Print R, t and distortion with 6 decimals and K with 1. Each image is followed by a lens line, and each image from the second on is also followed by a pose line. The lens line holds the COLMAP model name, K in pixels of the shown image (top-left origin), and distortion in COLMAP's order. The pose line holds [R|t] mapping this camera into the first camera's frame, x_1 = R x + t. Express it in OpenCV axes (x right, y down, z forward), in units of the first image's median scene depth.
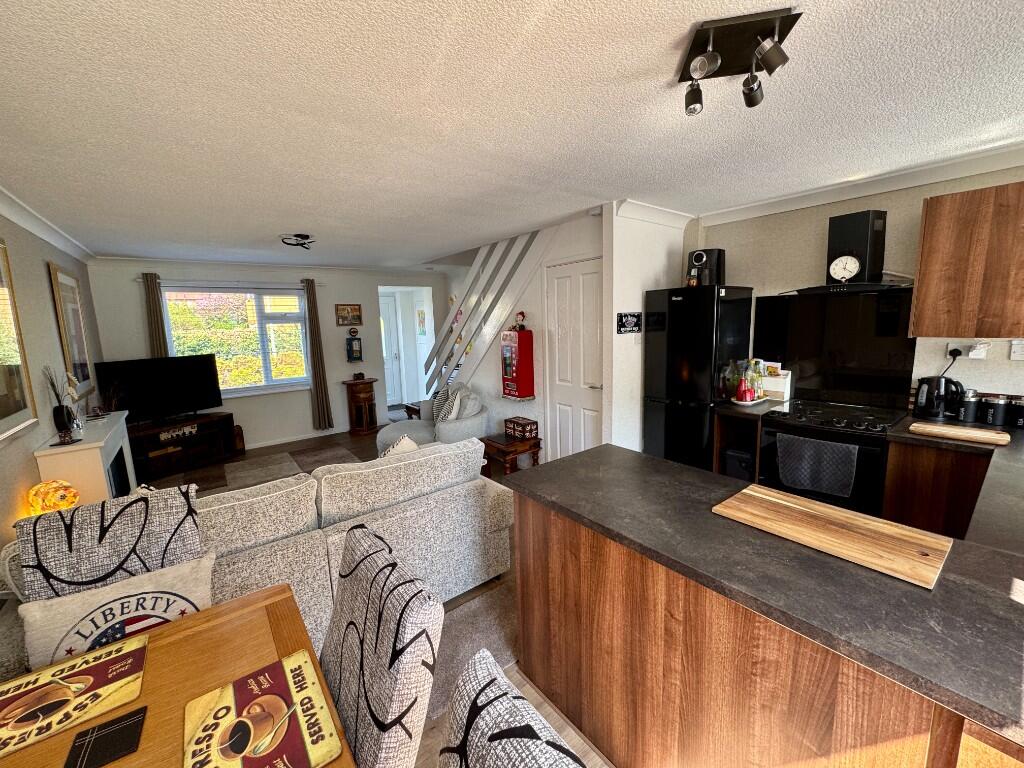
lens RADIAL K [[408.1, 0, 507.8], [0, 408.1, 382.5], [0, 0, 1]] dist [-0.001026, 0.000022]
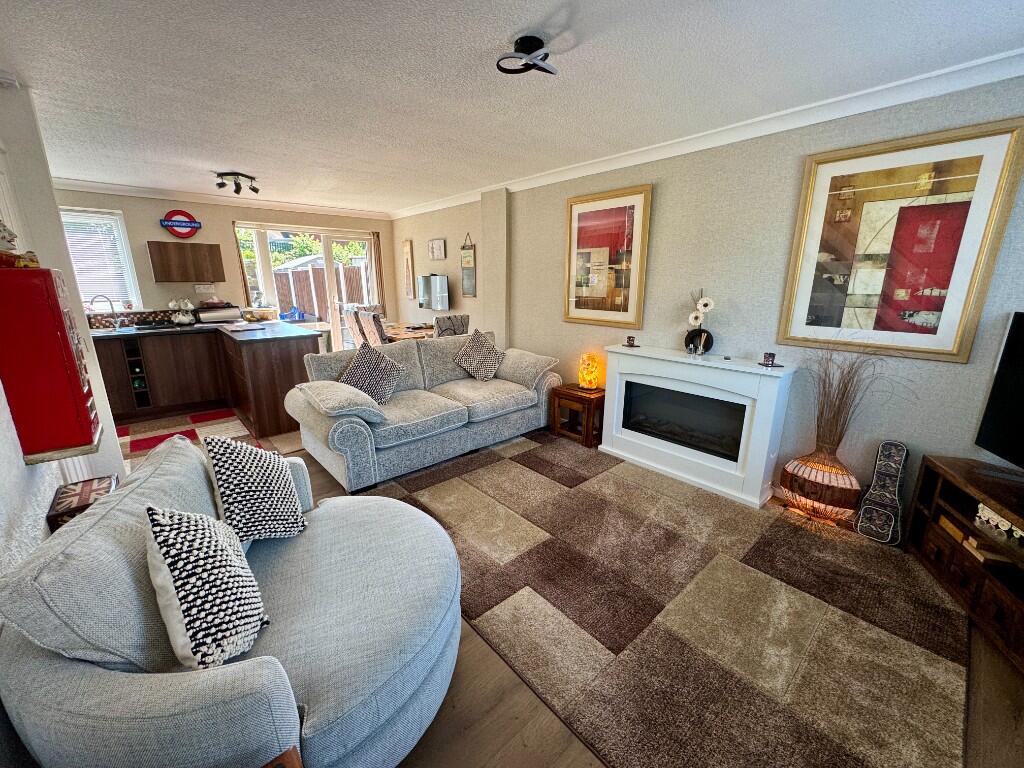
lens RADIAL K [[408.1, 0, 510.6], [0, 408.1, 383.0], [0, 0, 1]] dist [-0.001026, 0.000022]
pose [[-0.996970, 0.047449, -0.061640, -0.324230], [0.019324, 0.918651, 0.394597, -0.139710], [0.075349, 0.392210, -0.916784, 1.168332]]
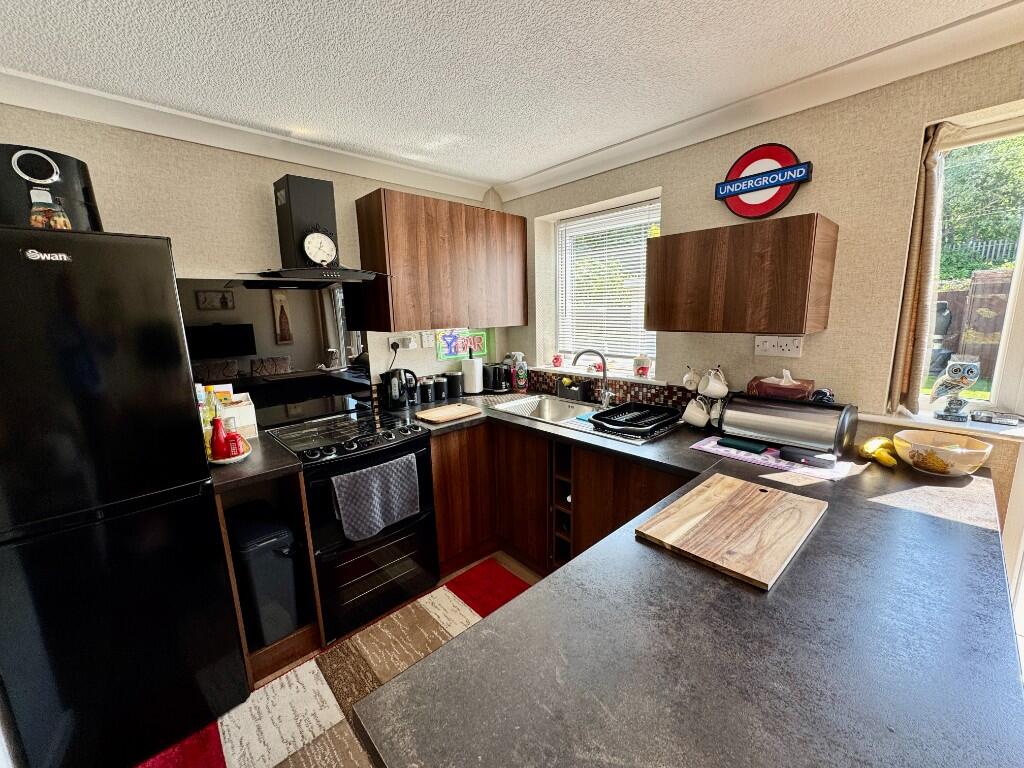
lens RADIAL K [[408.1, 0, 508.9], [0, 408.1, 384.8], [0, 0, 1]] dist [-0.001026, 0.000022]
pose [[-0.084835, -0.145999, 0.985641, -0.007717], [0.182811, 0.970134, 0.159437, -0.043840], [-0.979481, 0.193712, -0.055611, 0.380285]]
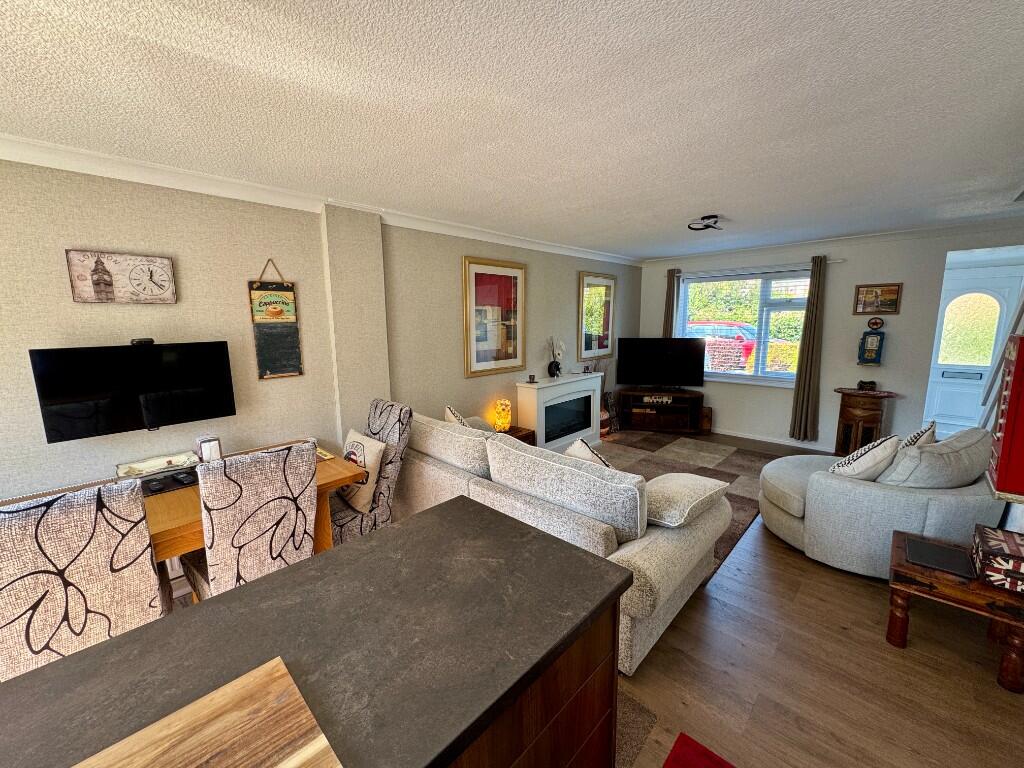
lens RADIAL K [[408.1, 0, 513.5], [0, 408.1, 385.0], [0, 0, 1]] dist [-0.001026, 0.000022]
pose [[0.157553, 0.187181, -0.969608, 0.290330], [-0.141413, 0.976028, 0.165442, -0.058424], [0.977333, 0.111049, 0.180246, 0.327764]]
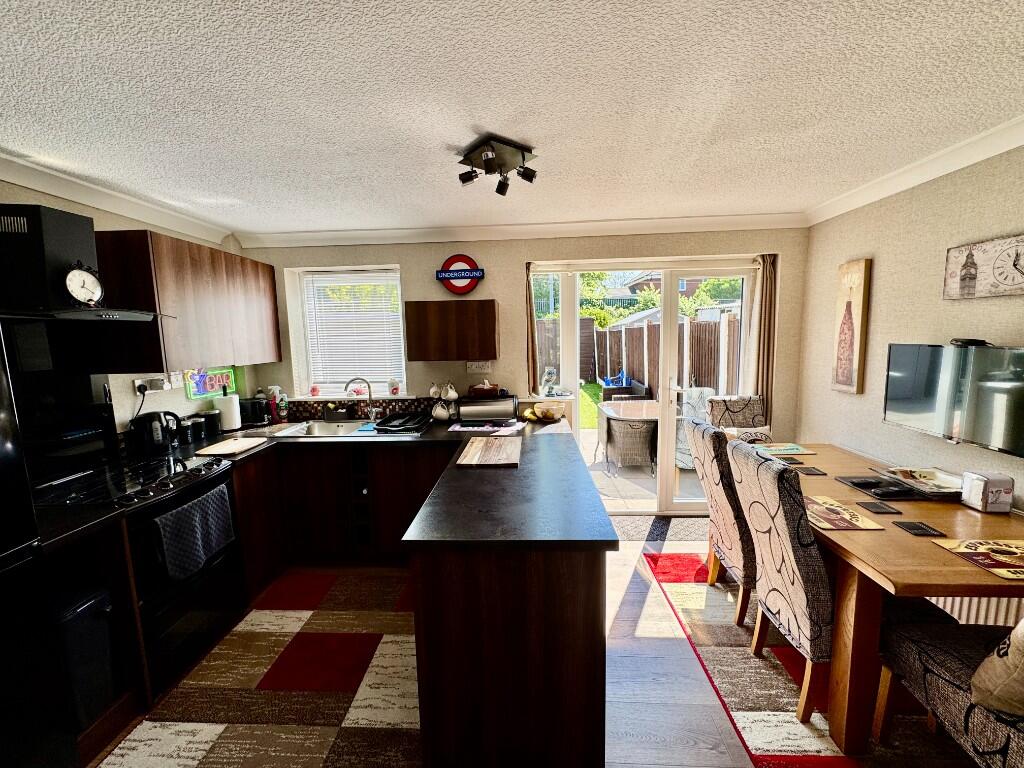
lens RADIAL K [[408.1, 0, 512.2], [0, 408.1, 384.7], [0, 0, 1]] dist [-0.001026, 0.000022]
pose [[-0.764511, -0.030406, 0.643893, -0.118138], [0.146222, 0.964668, 0.219167, -0.081977], [-0.627807, 0.261707, -0.733054, 0.564877]]
